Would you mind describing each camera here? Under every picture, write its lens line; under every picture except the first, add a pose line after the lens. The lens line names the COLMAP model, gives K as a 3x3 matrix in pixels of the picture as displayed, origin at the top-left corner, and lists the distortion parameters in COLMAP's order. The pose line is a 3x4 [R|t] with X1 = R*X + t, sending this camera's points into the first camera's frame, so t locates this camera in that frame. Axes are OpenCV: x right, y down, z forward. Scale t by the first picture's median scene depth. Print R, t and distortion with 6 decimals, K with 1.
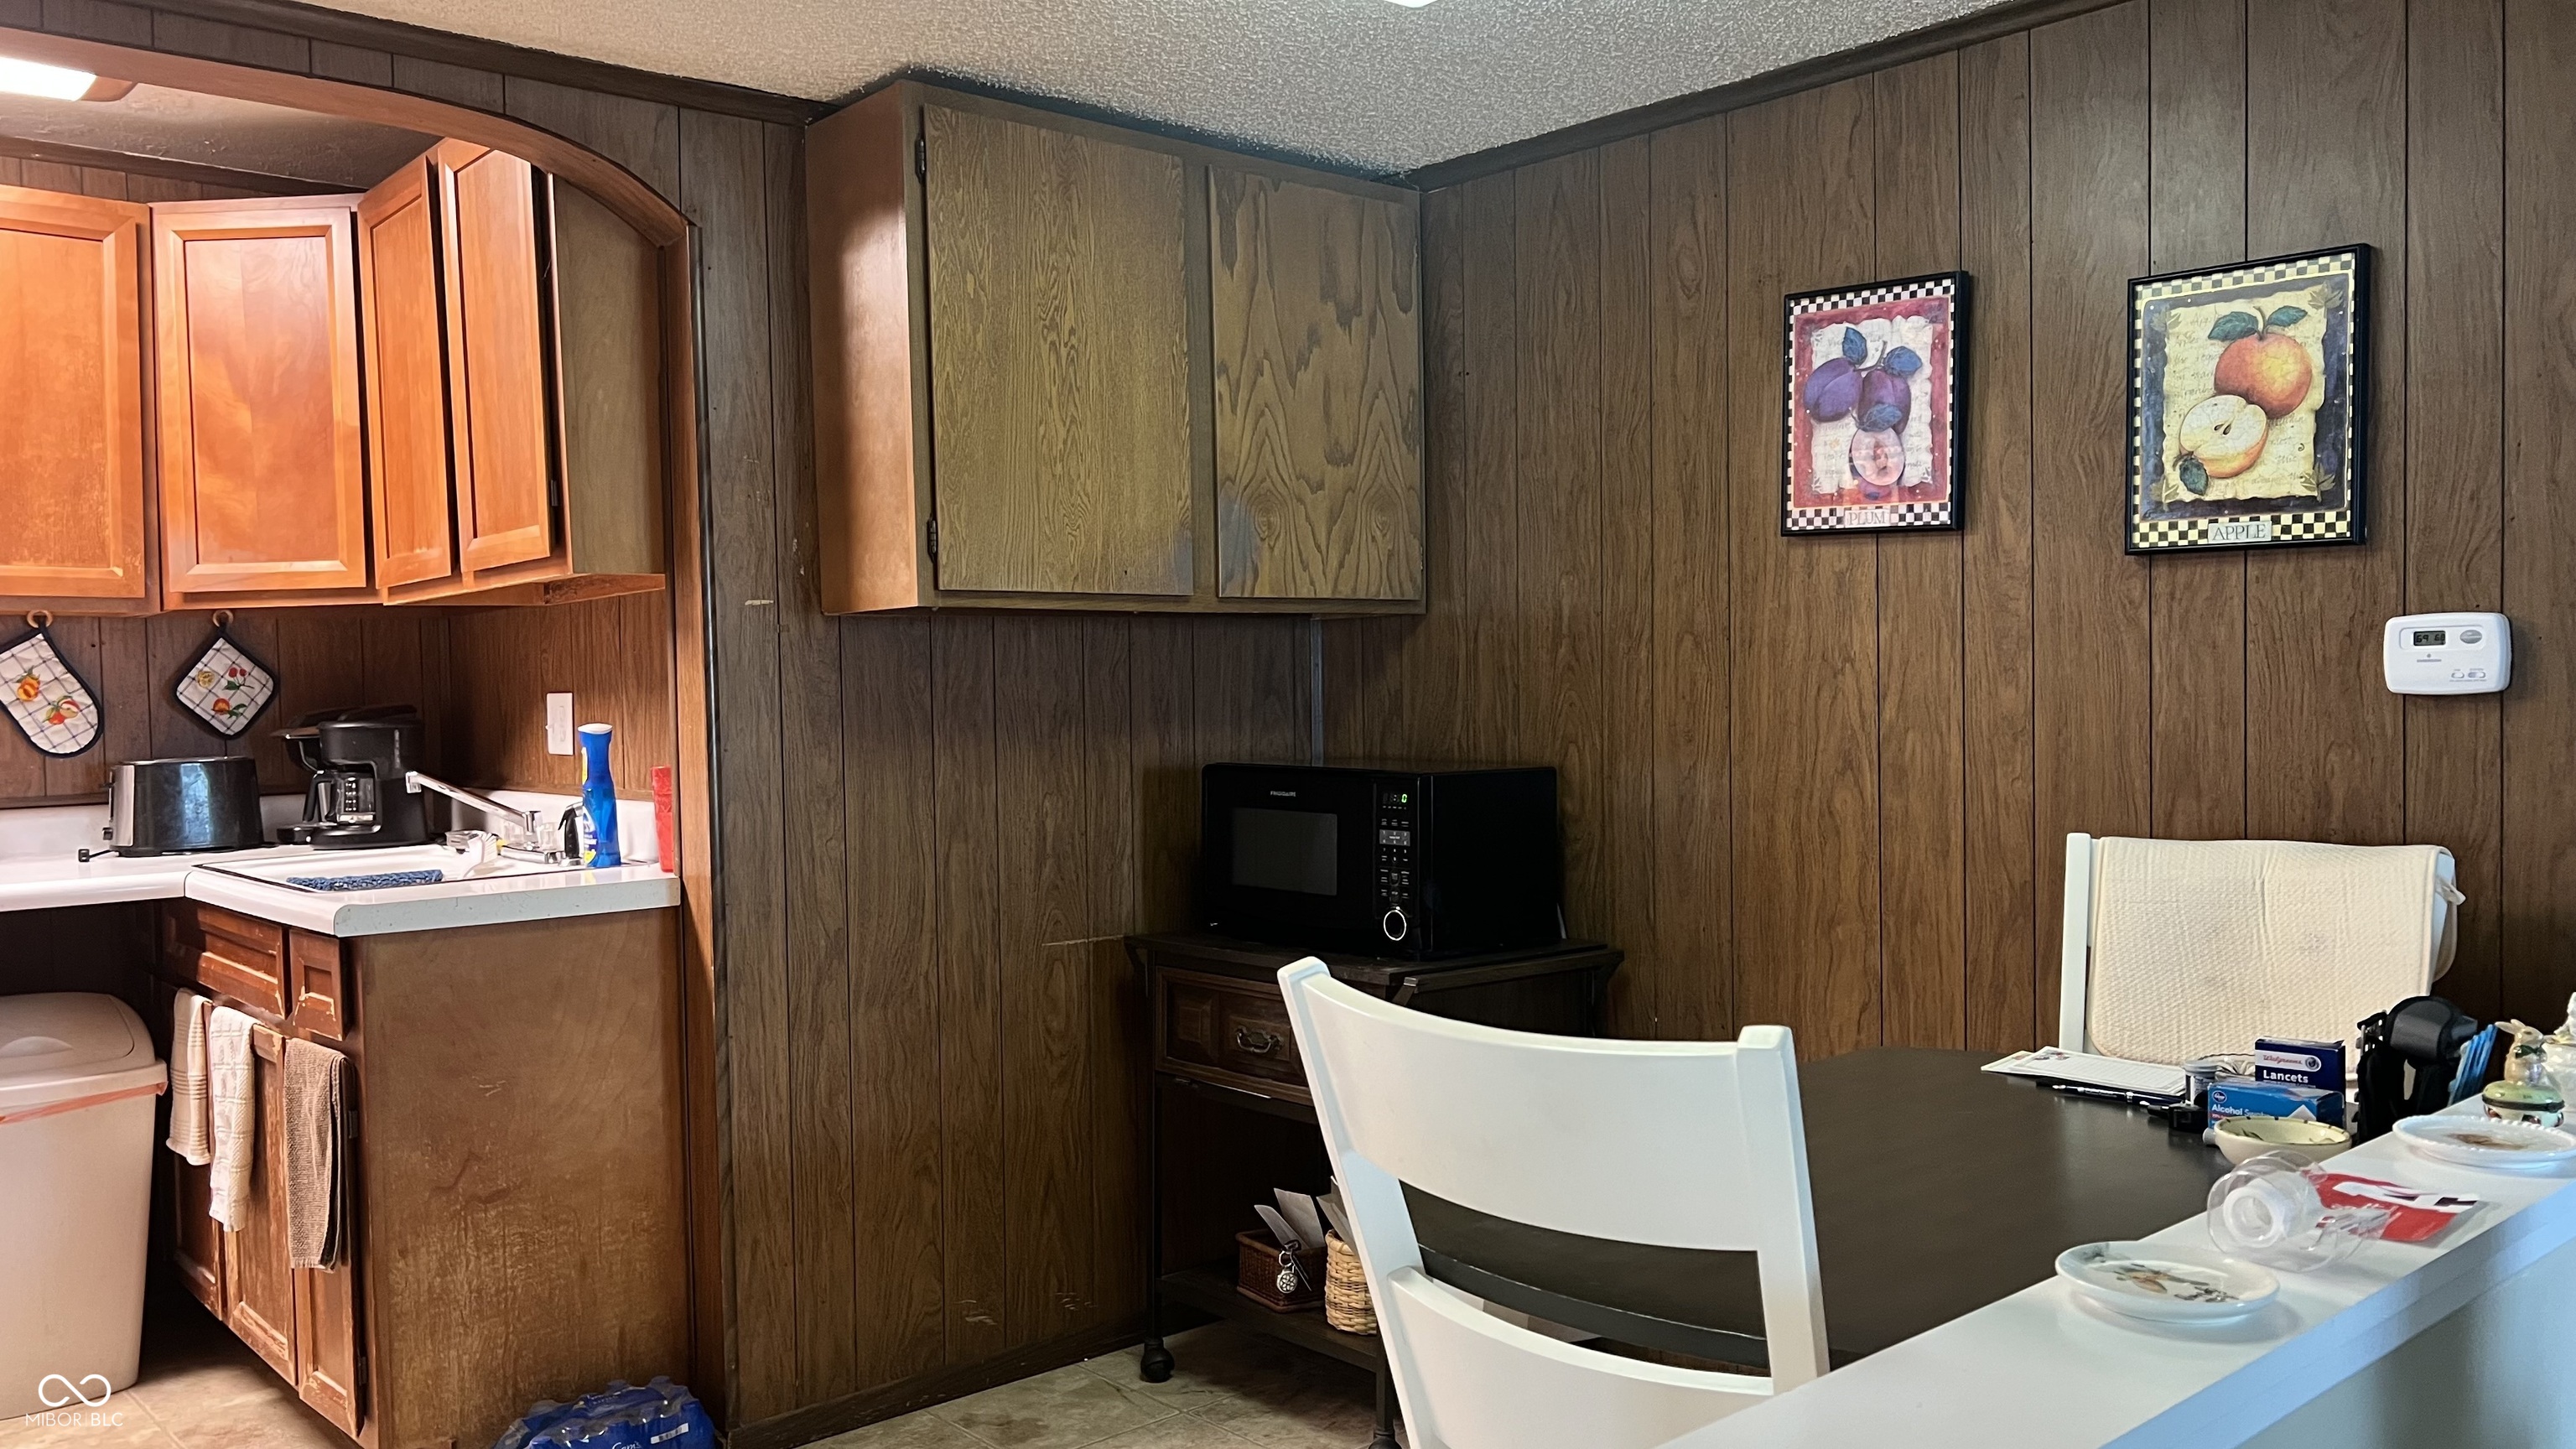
lens RADIAL K [[1945.4, 0, 1281.0], [0, 1945.4, 735.0], [0, 0, 1]] dist [0.041951, -0.037550]
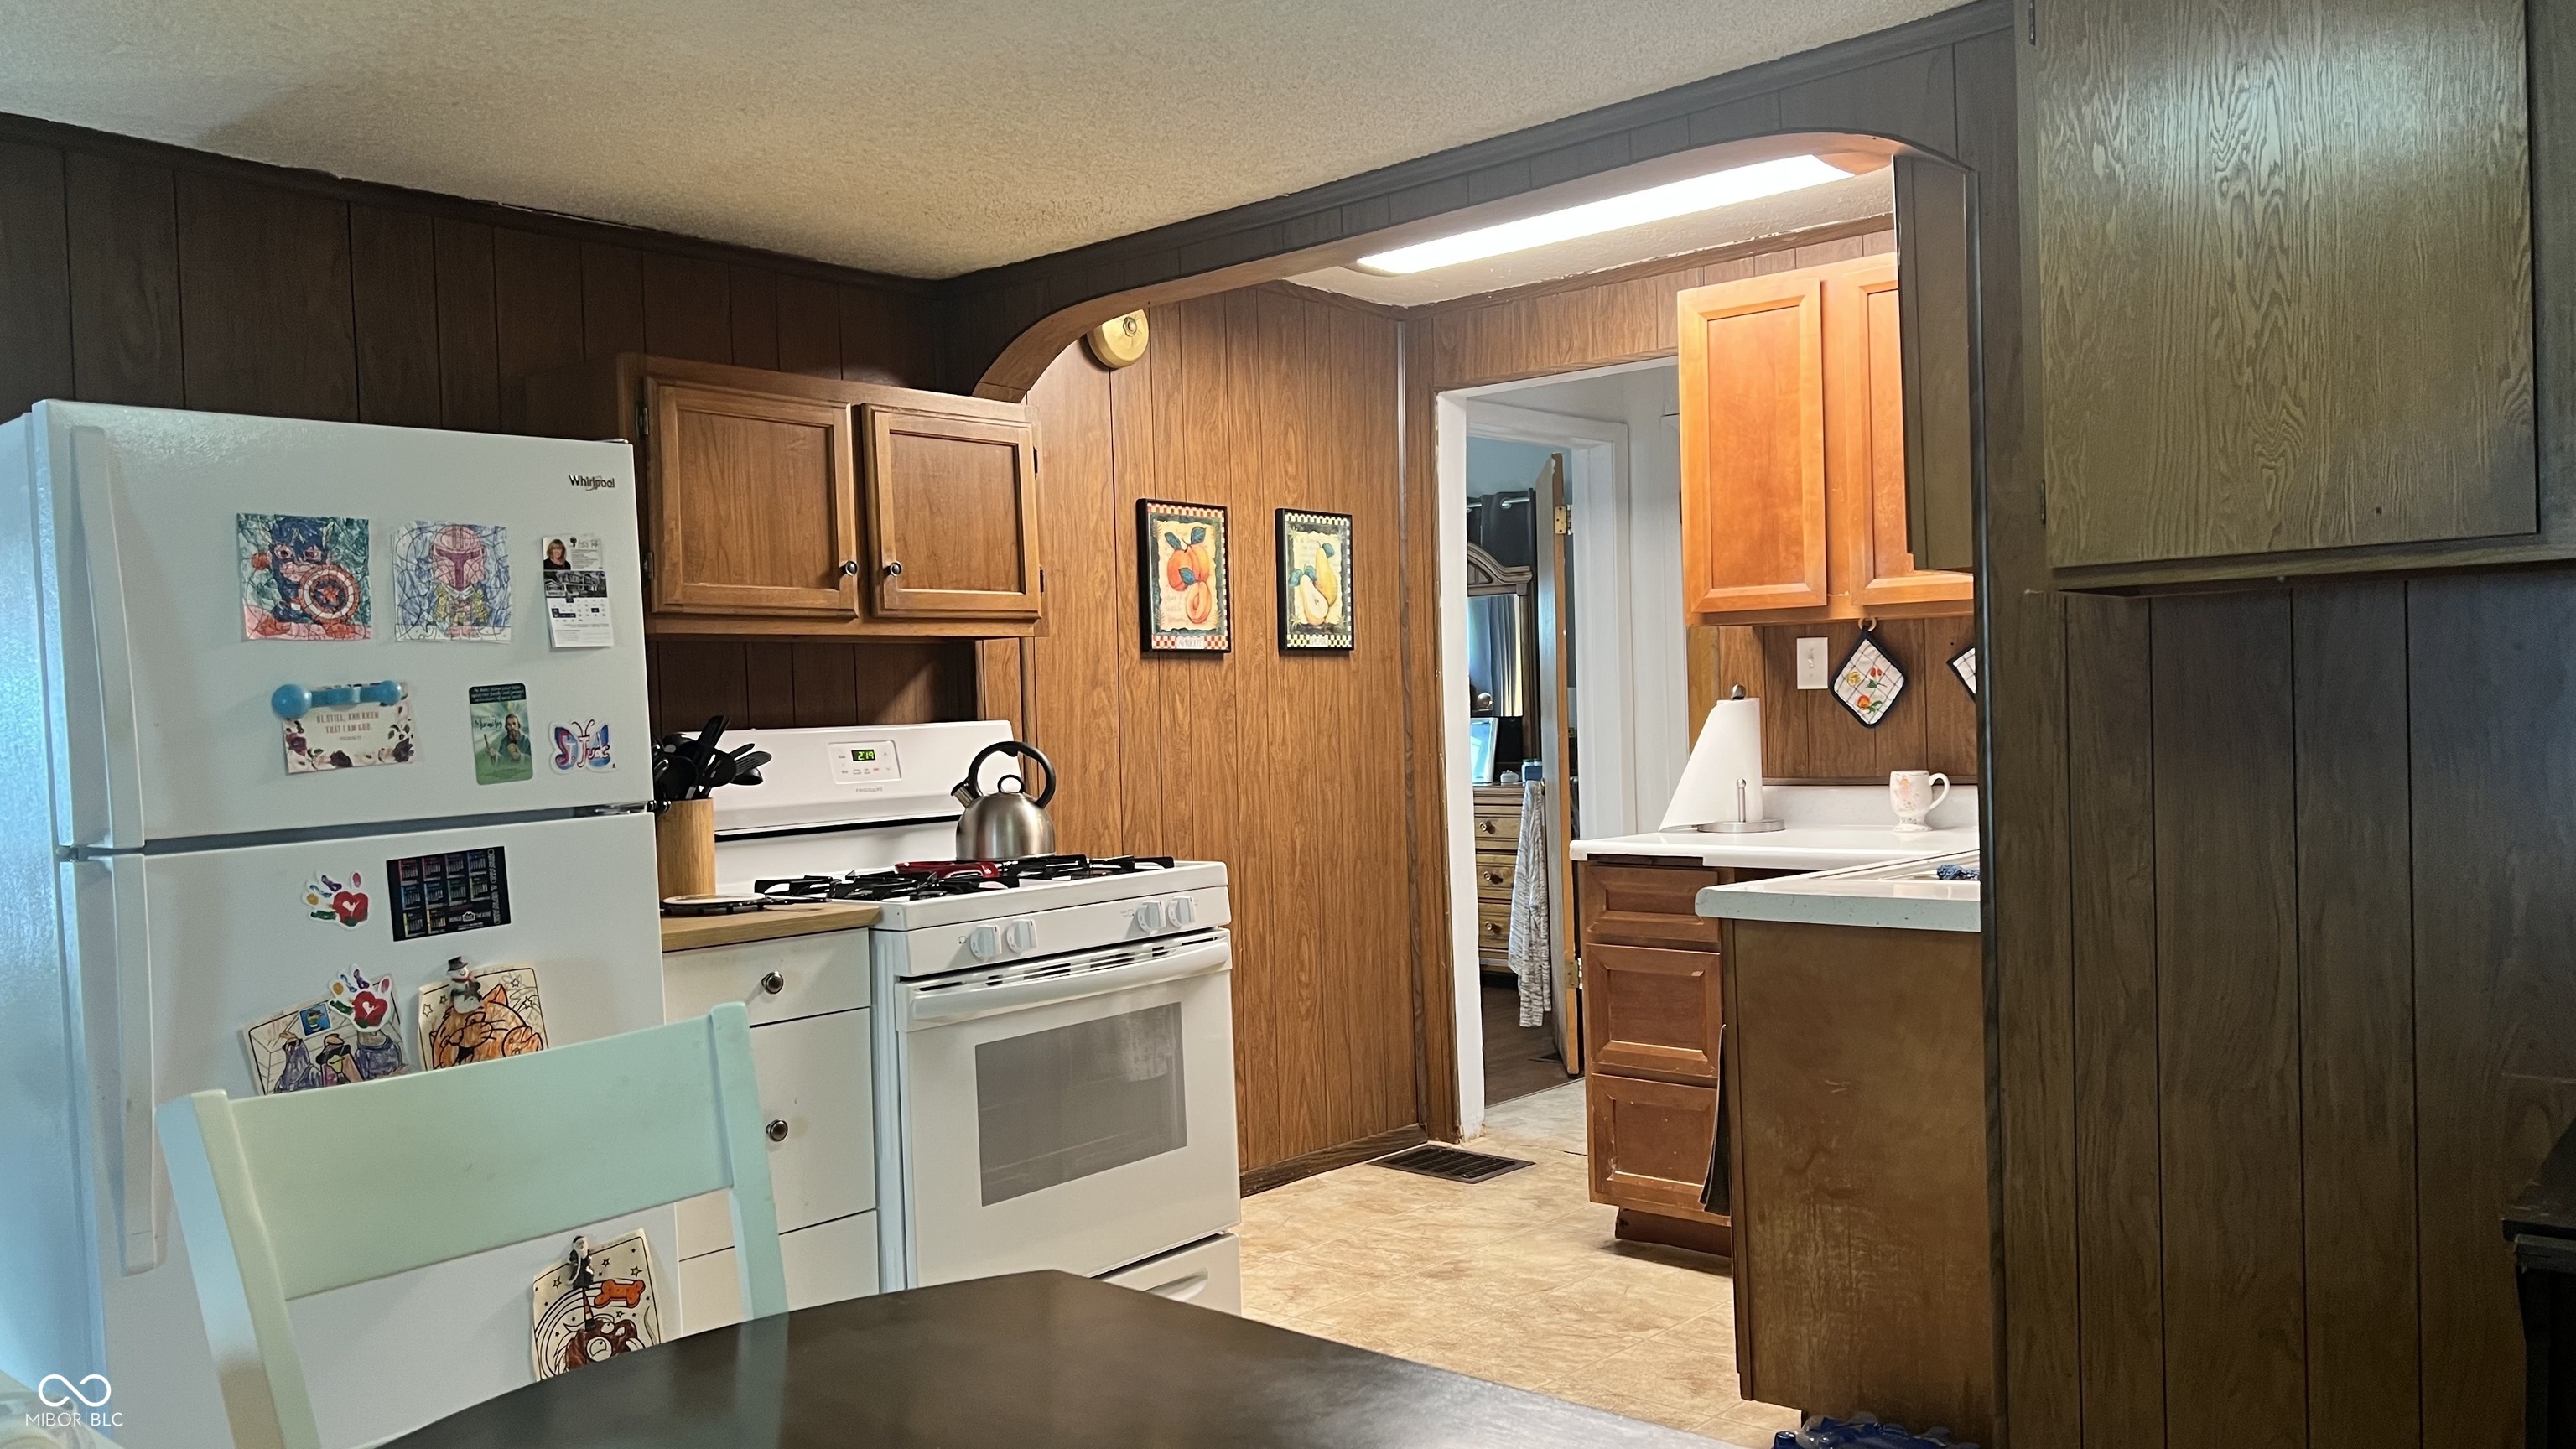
lens RADIAL K [[1945.4, 0, 1281.0], [0, 1945.4, 735.0], [0, 0, 1]] dist [0.041951, -0.037550]
pose [[0.124813, 0.025967, -0.991840, 0.491061], [0.002852, 0.999644, 0.026530, -0.025545], [0.992176, -0.006140, 0.124694, 0.517420]]
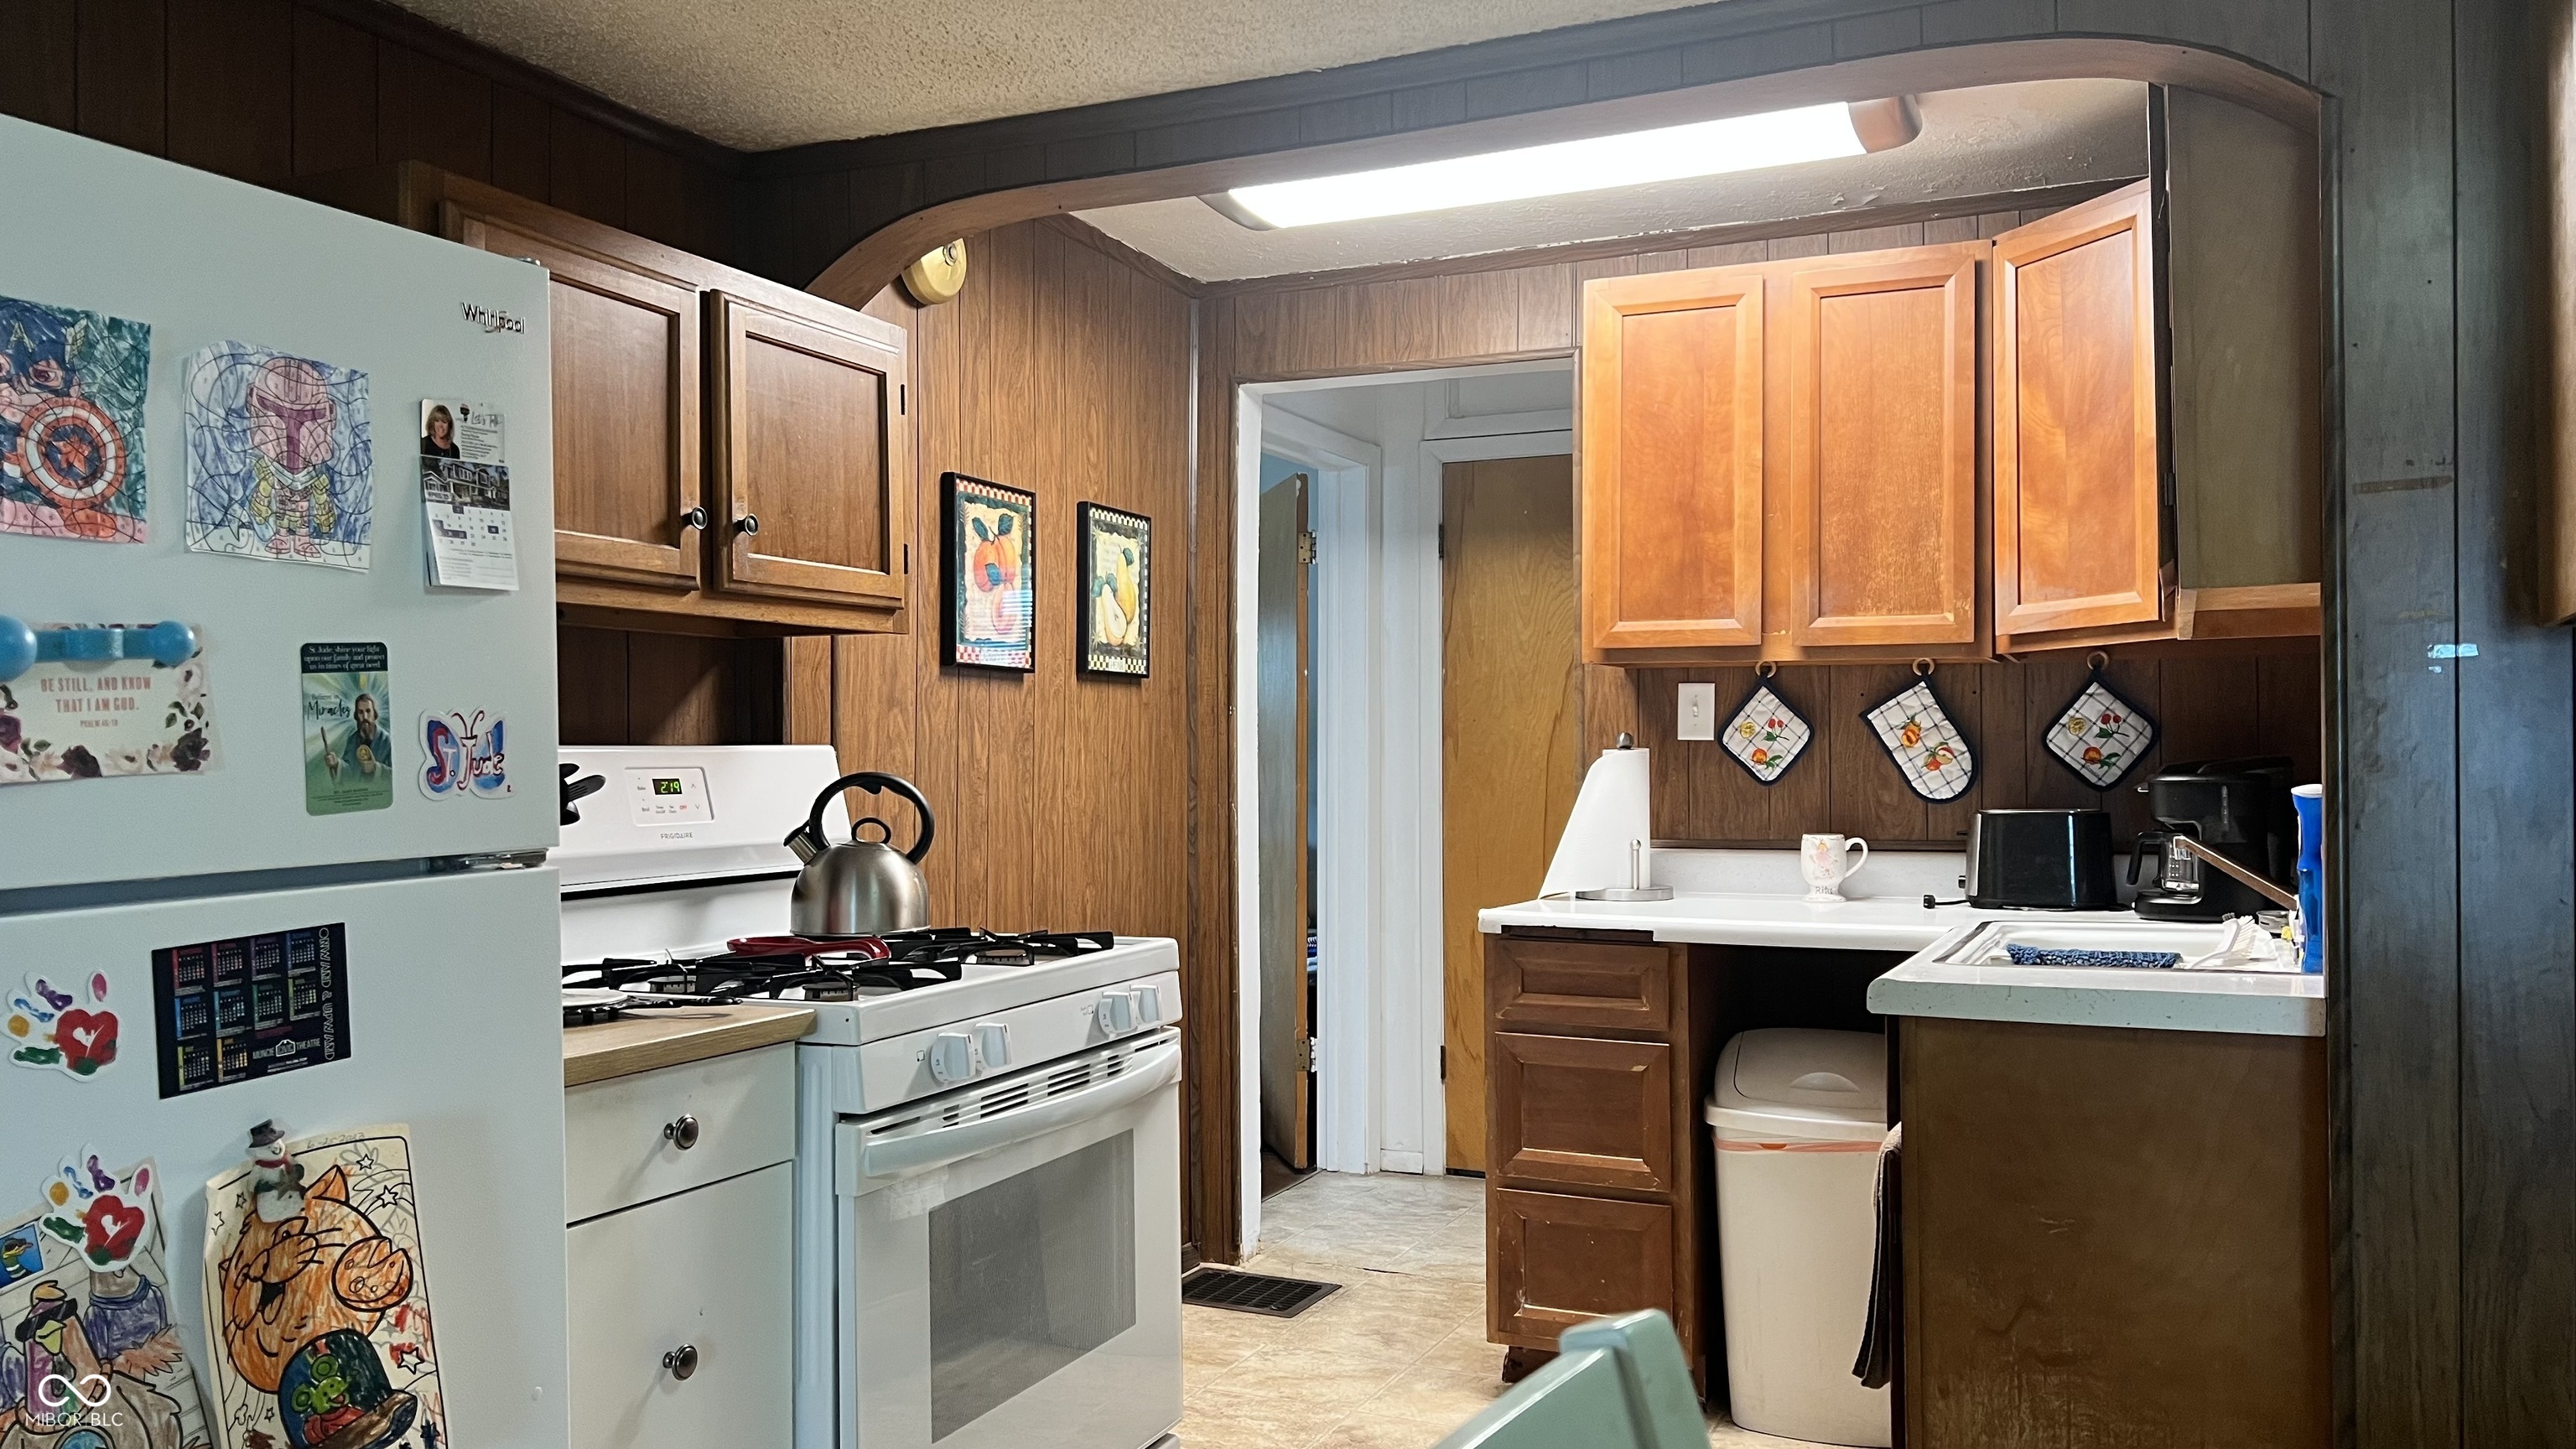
lens RADIAL K [[1945.4, 0, 1281.0], [0, 1945.4, 735.0], [0, 0, 1]] dist [0.041951, -0.037550]
pose [[0.411712, 0.006007, -0.911294, 0.182101], [-0.029328, 0.999548, -0.006661, -0.008061], [0.910842, 0.029468, 0.411702, 0.319050]]
